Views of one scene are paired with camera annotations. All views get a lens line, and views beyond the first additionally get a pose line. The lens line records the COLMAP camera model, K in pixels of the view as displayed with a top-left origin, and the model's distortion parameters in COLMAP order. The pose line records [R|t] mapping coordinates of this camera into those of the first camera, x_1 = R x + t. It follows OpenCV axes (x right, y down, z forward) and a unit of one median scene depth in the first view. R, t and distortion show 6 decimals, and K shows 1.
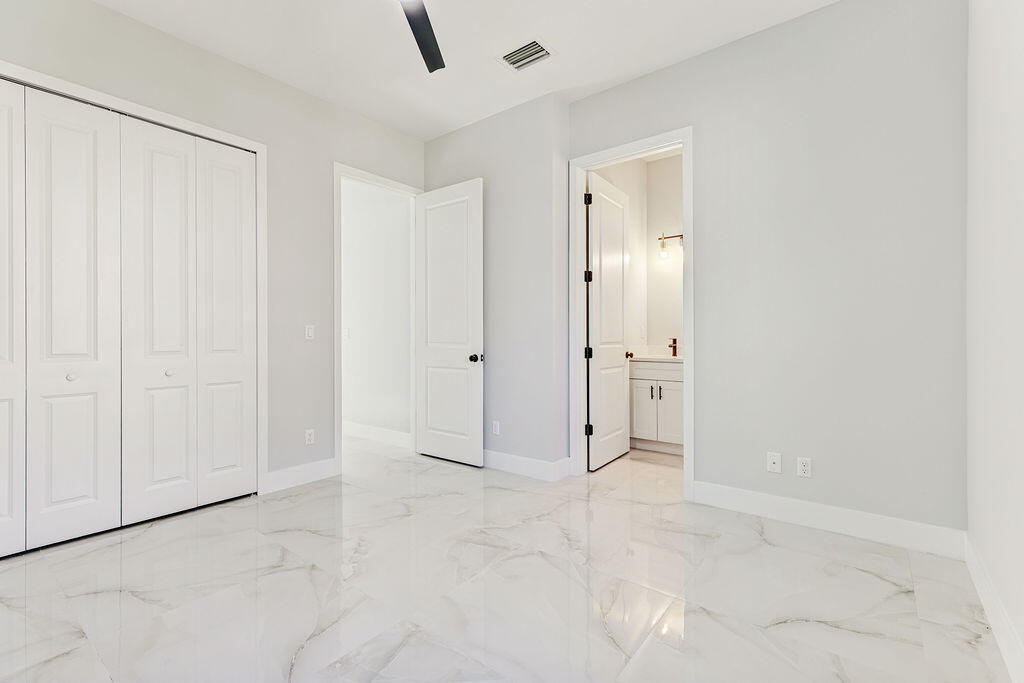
lens RADIAL K [[456.4, 0, 505.8], [0, 456.4, 344.7], [0, 0, 1]] dist [-0.000796, 0.002197]
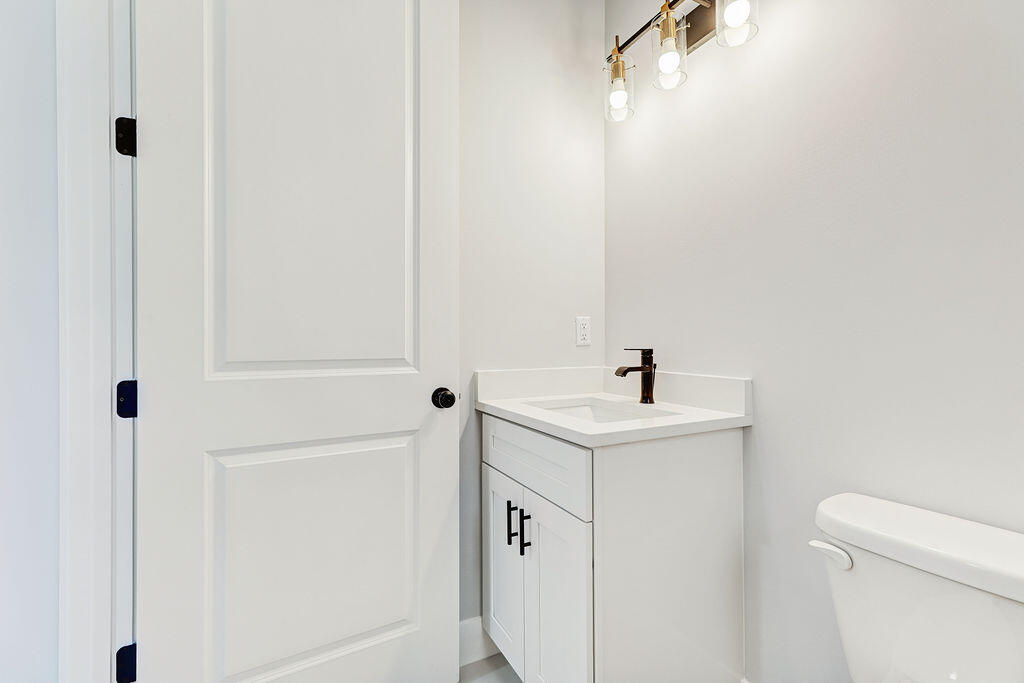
lens RADIAL K [[456.4, 0, 512.7], [0, 456.4, 339.5], [0, 0, 1]] dist [-0.000796, 0.002197]
pose [[0.909295, 0.000443, -0.416153, 0.451756], [-0.007438, 0.999857, -0.015186, -0.015002], [0.416086, 0.016904, 0.909168, 0.724568]]
